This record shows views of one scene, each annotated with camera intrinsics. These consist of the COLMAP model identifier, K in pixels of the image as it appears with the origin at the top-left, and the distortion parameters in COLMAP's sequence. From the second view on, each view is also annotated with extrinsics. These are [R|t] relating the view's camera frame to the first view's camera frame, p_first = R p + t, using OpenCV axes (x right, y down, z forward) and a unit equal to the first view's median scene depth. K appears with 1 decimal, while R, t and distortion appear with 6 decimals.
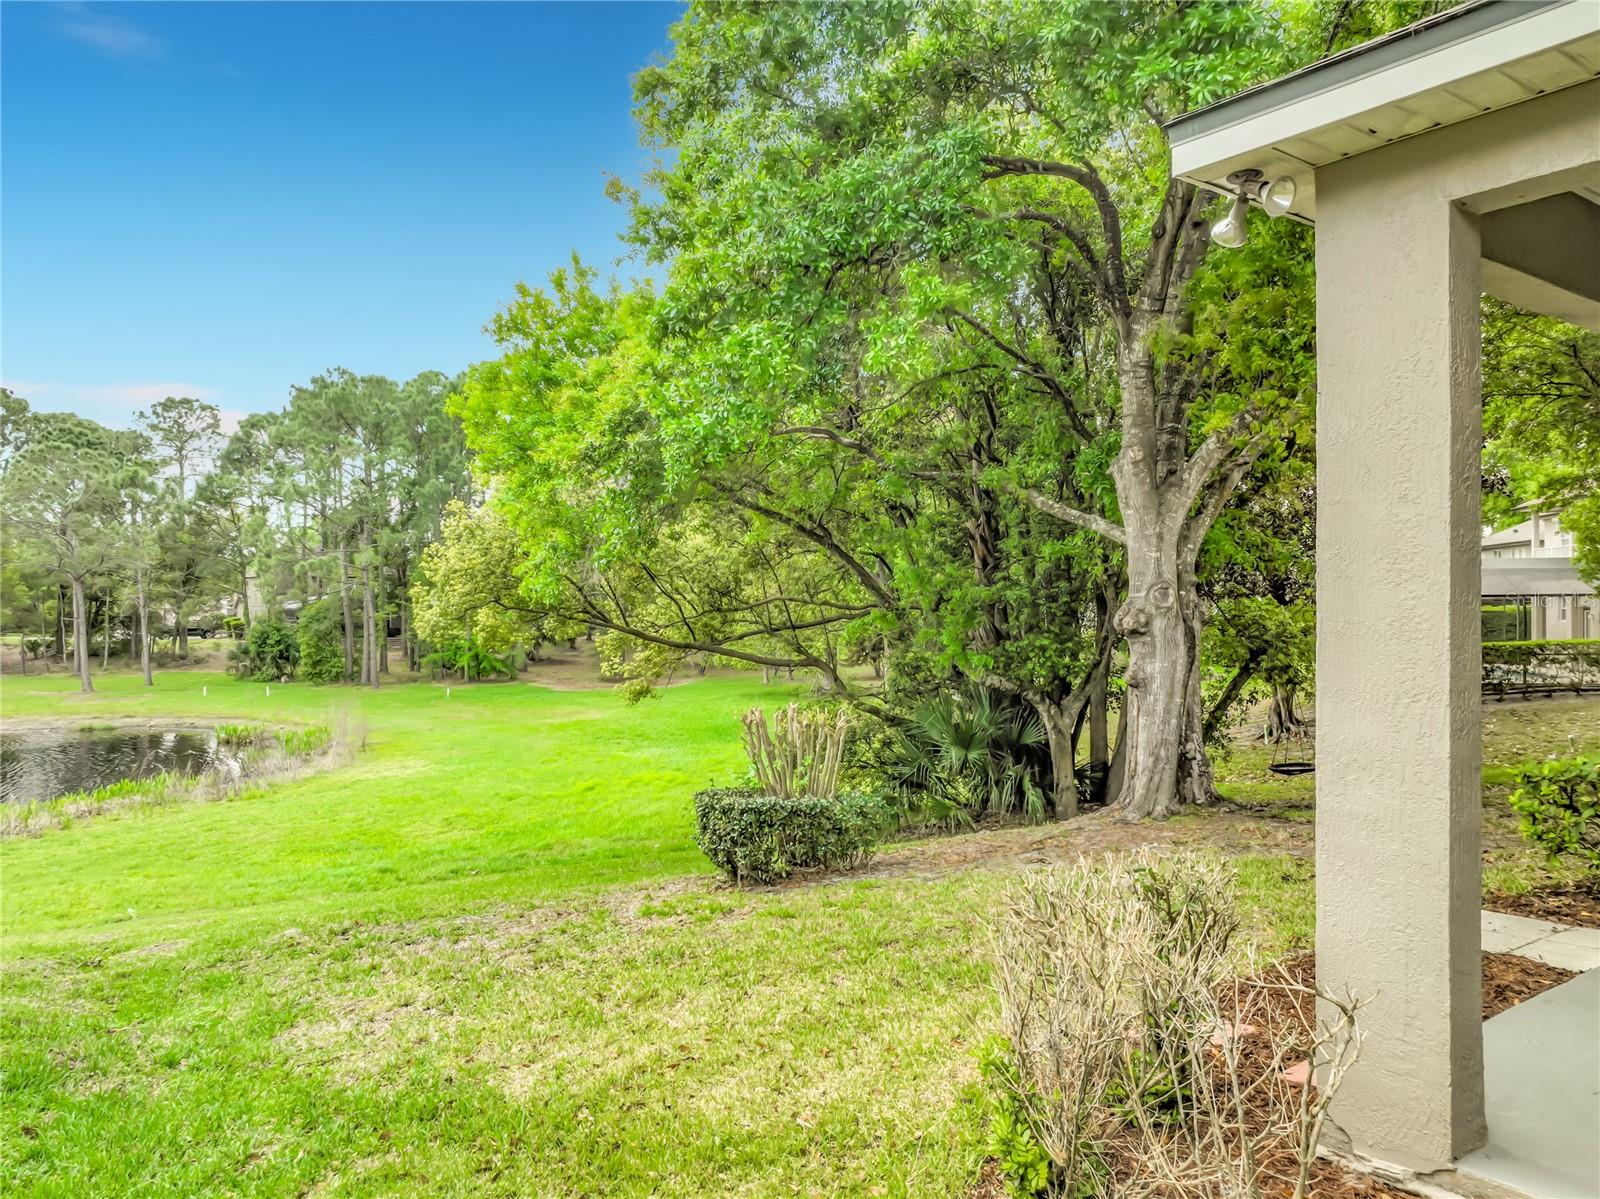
lens RADIAL K [[1142.2, 0, 788.1], [0, 1142.2, 598.3], [0, 0, 1]] dist [-0.002031, 0.018466]
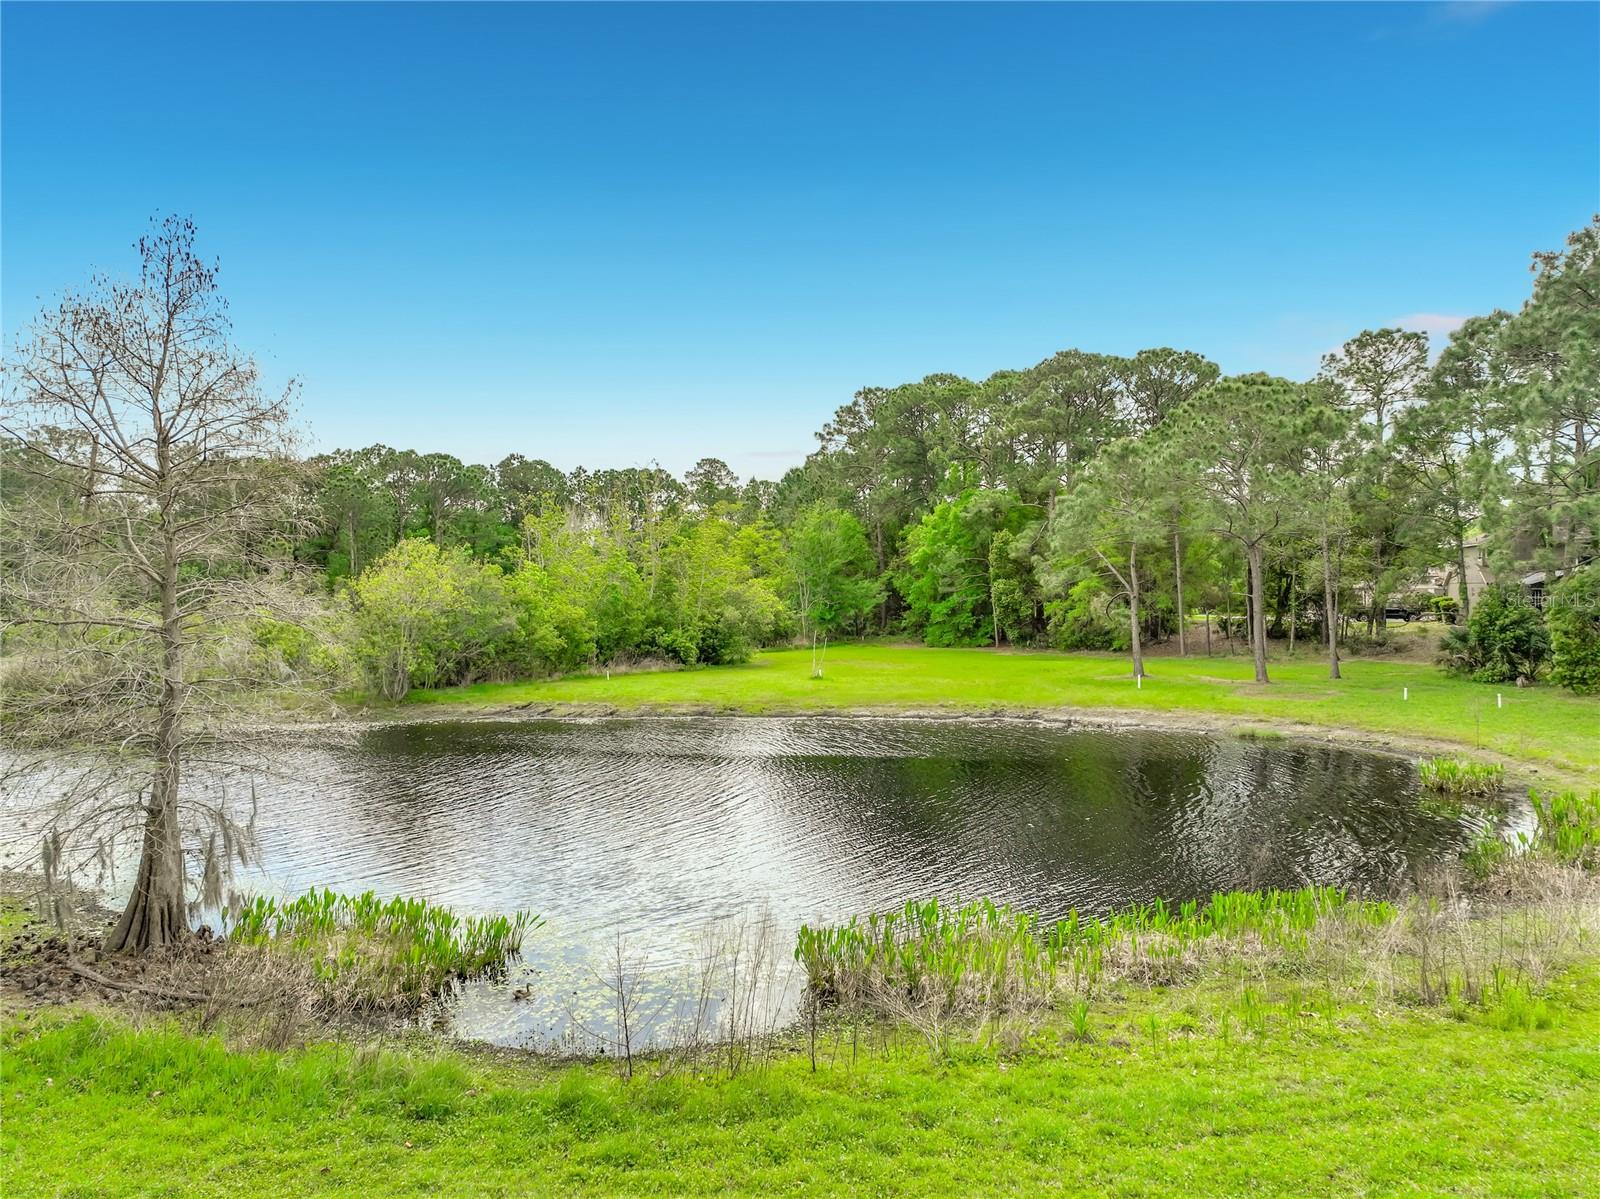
lens RADIAL K [[1142.2, 0, 787.1], [0, 1142.2, 595.7], [0, 0, 1]] dist [-0.002031, 0.018466]
pose [[0.563781, 0.004267, -0.825913, -0.097605], [0.006065, 0.999938, 0.009307, 0.007273], [0.825902, -0.010256, 0.563720, 0.196935]]
